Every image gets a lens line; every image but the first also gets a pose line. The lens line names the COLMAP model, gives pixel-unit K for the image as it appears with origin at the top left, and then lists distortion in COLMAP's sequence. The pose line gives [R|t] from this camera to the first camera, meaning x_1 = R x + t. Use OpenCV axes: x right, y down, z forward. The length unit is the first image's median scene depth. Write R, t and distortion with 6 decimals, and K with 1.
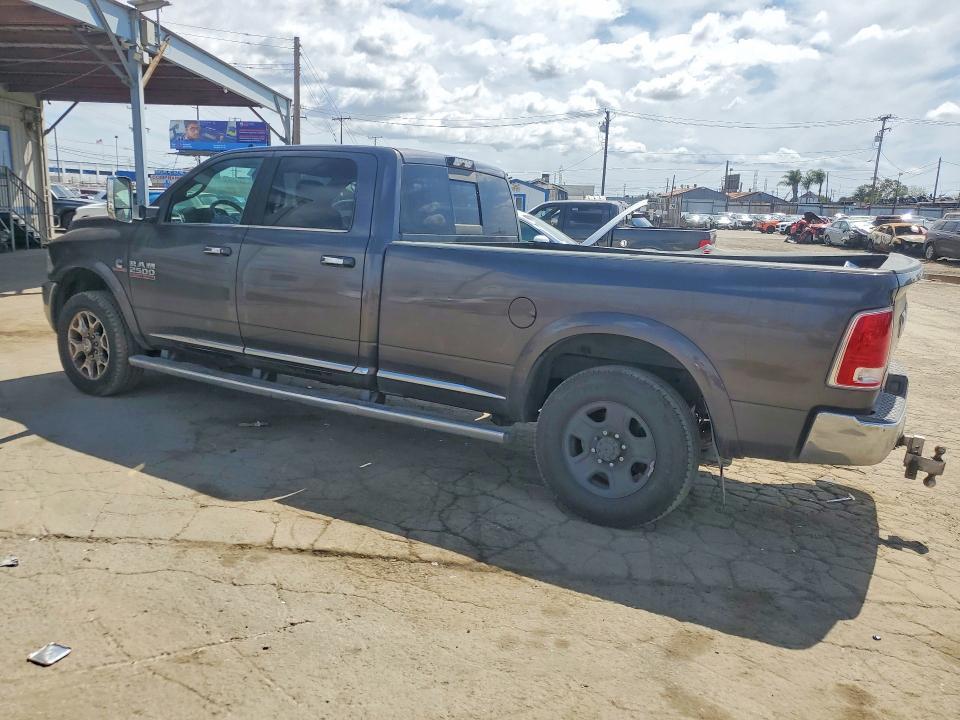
lens RADIAL K [[782.8, 0, 480.0], [0, 782.8, 360.0], [0, 0, 1]] dist [0.012748, 0.013419]
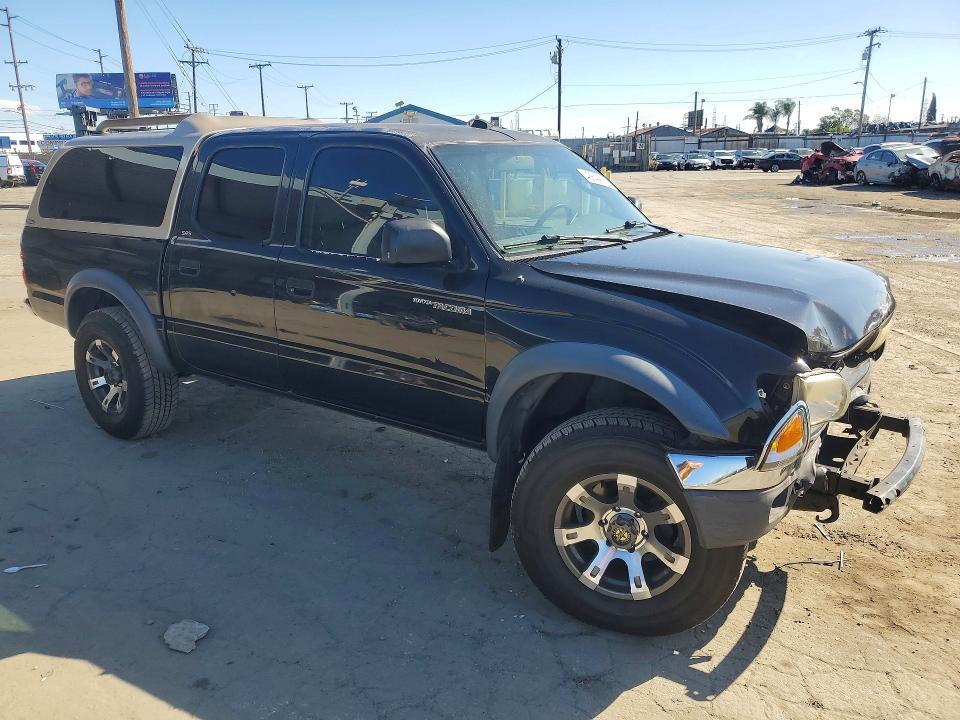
lens RADIAL K [[782.8, 0, 480.0], [0, 782.8, 360.0], [0, 0, 1]] dist [0.012748, 0.013419]
pose [[0.997310, -0.061787, 0.039446, 0.017937], [0.059354, 0.996424, 0.060138, -0.019645], [-0.043021, -0.057635, 0.997410, 0.109552]]
